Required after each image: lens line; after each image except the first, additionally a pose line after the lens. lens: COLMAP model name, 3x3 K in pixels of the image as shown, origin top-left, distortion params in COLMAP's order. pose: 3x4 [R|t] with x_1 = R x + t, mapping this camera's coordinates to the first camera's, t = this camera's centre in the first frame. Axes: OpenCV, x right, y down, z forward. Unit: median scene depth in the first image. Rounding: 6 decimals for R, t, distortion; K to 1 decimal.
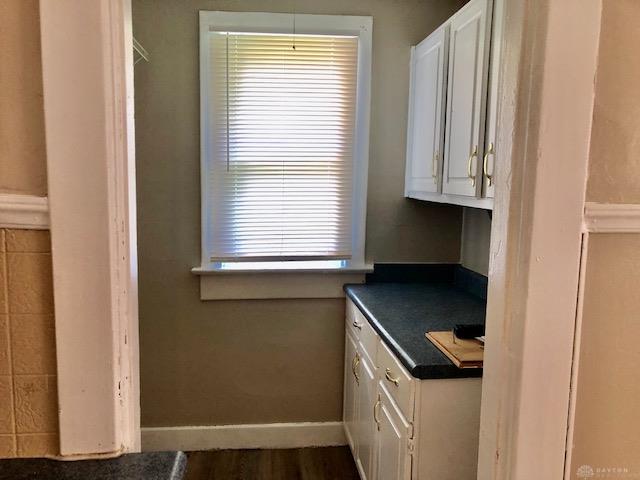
lens RADIAL K [[525.8, 0, 320.0], [0, 525.8, 240.0], [0, 0, 1]] dist [0.011644, 0.000332]
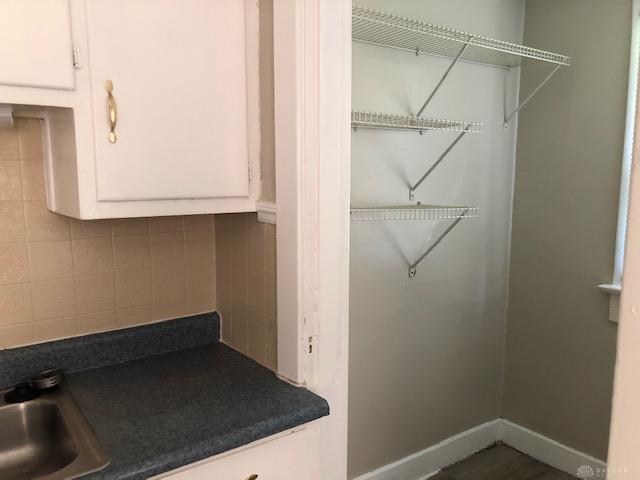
lens RADIAL K [[525.8, 0, 320.0], [0, 525.8, 240.0], [0, 0, 1]] dist [0.011644, 0.000332]
pose [[0.485514, 0.069059, -0.871497, 0.842578], [-0.083073, 0.996009, 0.032645, -0.033519], [0.870273, 0.056548, 0.489313, 0.334511]]
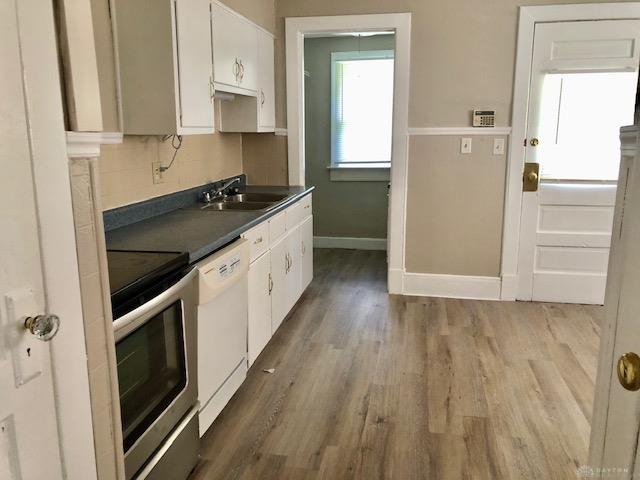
lens RADIAL K [[525.8, 0, 320.0], [0, 525.8, 240.0], [0, 0, 1]] dist [0.011644, 0.000332]
pose [[0.954485, 0.040355, -0.295517, 1.125205], [-0.015090, 0.996069, 0.087282, 0.464148], [0.297878, -0.078850, 0.951342, -3.259799]]
